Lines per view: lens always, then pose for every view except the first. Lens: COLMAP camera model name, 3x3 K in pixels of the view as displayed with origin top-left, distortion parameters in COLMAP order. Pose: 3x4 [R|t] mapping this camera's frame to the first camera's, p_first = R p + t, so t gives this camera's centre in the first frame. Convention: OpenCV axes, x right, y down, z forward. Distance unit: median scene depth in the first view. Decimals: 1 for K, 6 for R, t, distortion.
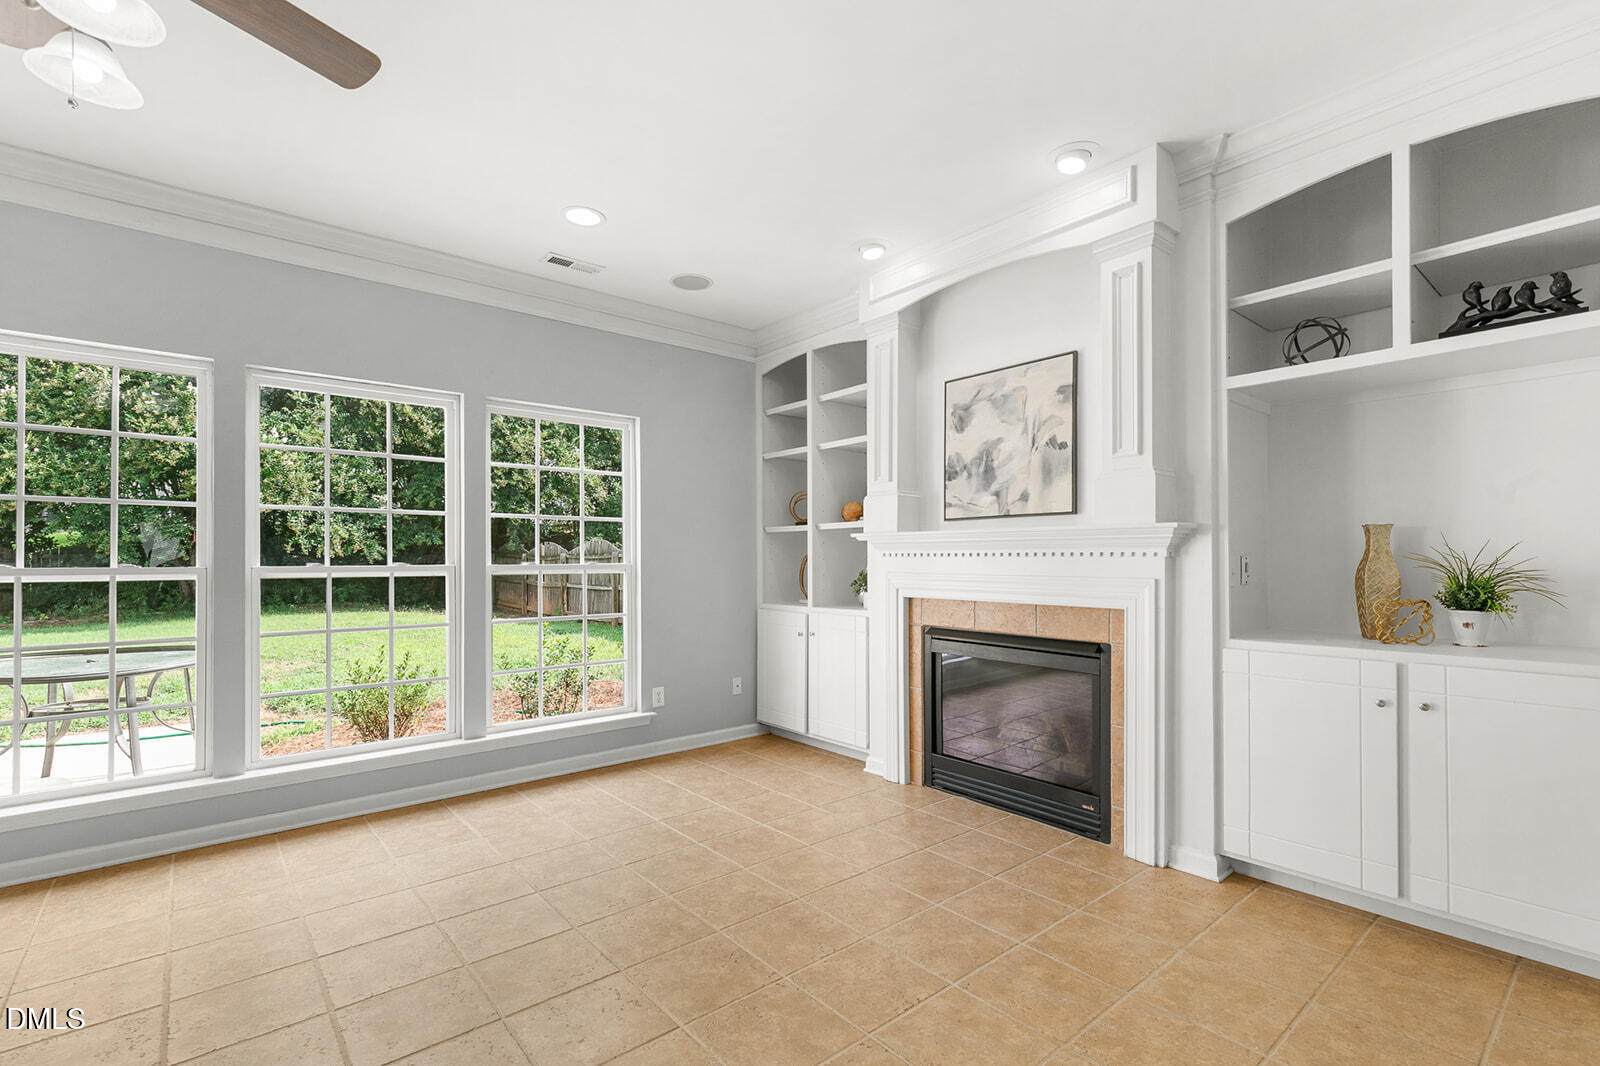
lens RADIAL K [[729.4, 0, 800.9], [0, 729.4, 549.2], [0, 0, 1]] dist [0.008508, -0.001141]
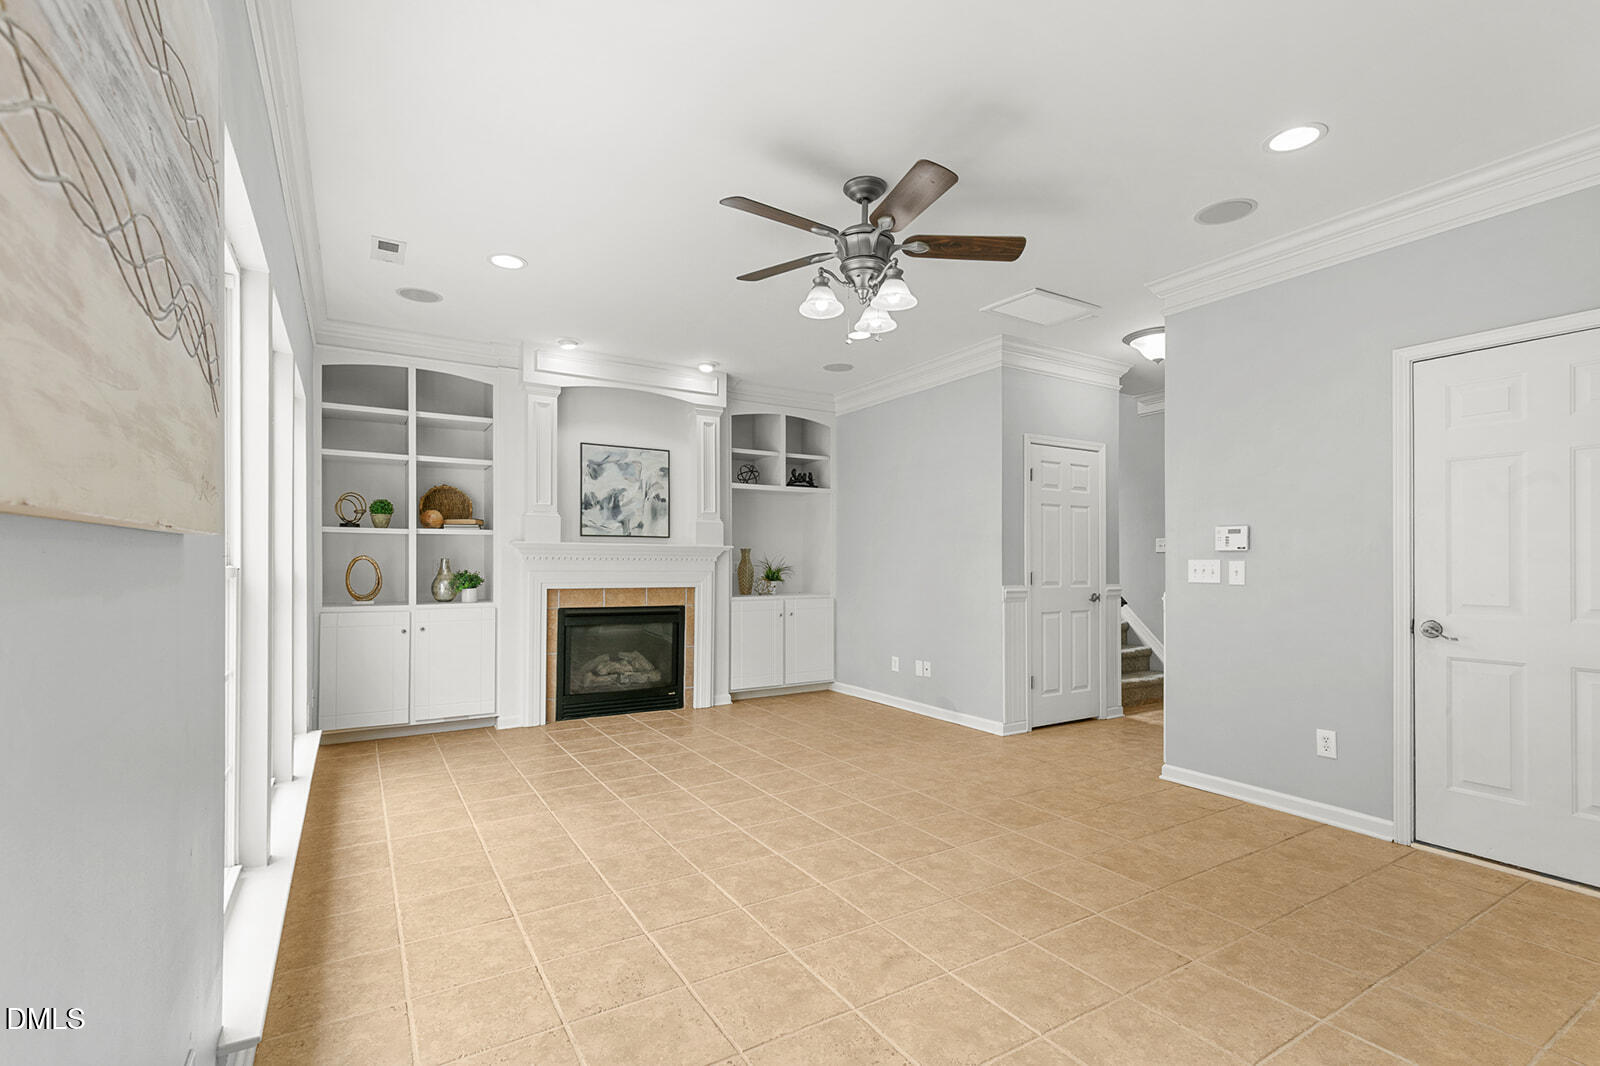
lens RADIAL K [[729.4, 0, 810.0], [0, 729.4, 541.9], [0, 0, 1]] dist [0.008508, -0.001141]
pose [[0.138342, 0.033458, 0.989819, -1.317917], [-0.015946, 0.999375, -0.031552, 0.014214], [-0.990256, -0.011419, 0.138789, 0.355671]]
